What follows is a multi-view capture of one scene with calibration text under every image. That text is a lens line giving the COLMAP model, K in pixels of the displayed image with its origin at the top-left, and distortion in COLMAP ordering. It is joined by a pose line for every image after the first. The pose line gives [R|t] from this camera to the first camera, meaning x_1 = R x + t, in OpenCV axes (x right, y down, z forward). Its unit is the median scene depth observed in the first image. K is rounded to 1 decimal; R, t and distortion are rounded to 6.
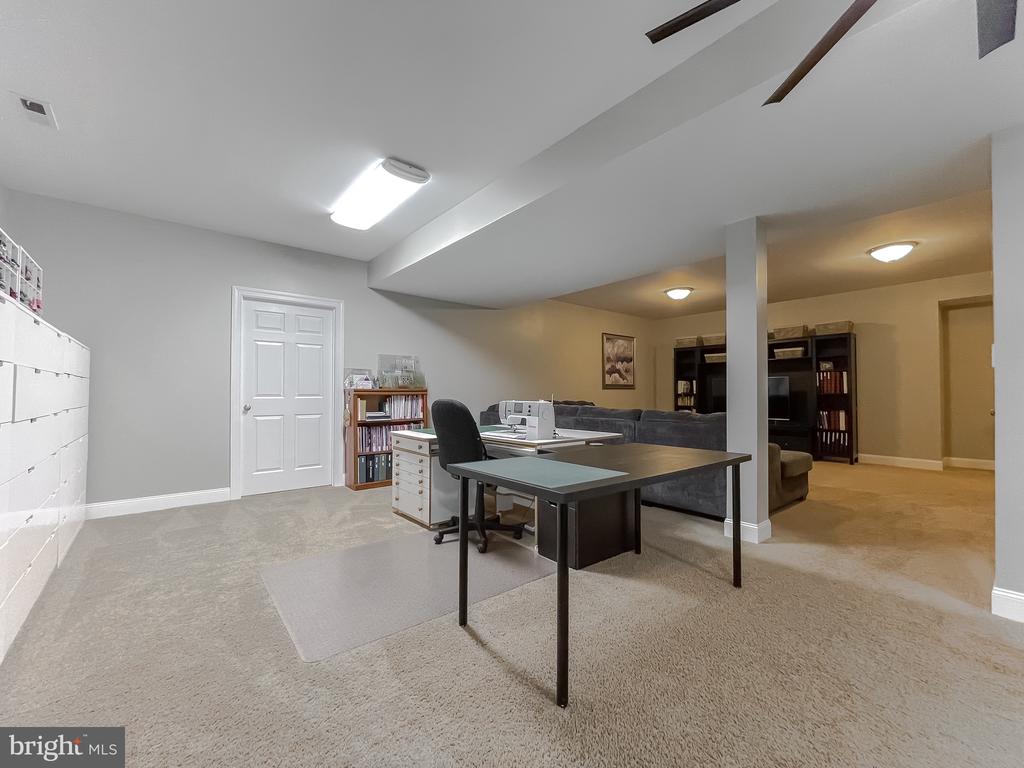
lens RADIAL K [[428.9, 0, 504.4], [0, 428.9, 386.3], [0, 0, 1]] dist [-0.001527, -0.000029]
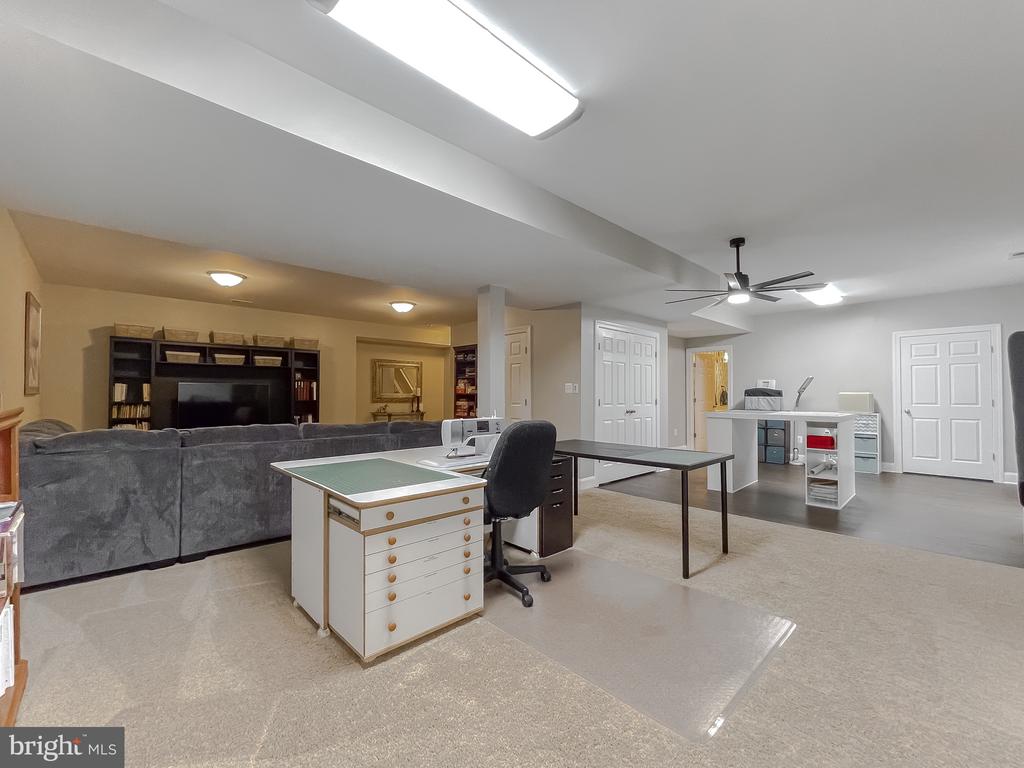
lens RADIAL K [[428.9, 0, 504.2], [0, 428.9, 388.9], [0, 0, 1]] dist [-0.001527, -0.000029]
pose [[-0.059891, 0.021283, 0.997978, -0.403654], [-0.010232, 0.999707, -0.021934, 0.006051], [-0.998152, -0.011525, -0.059655, 0.491925]]
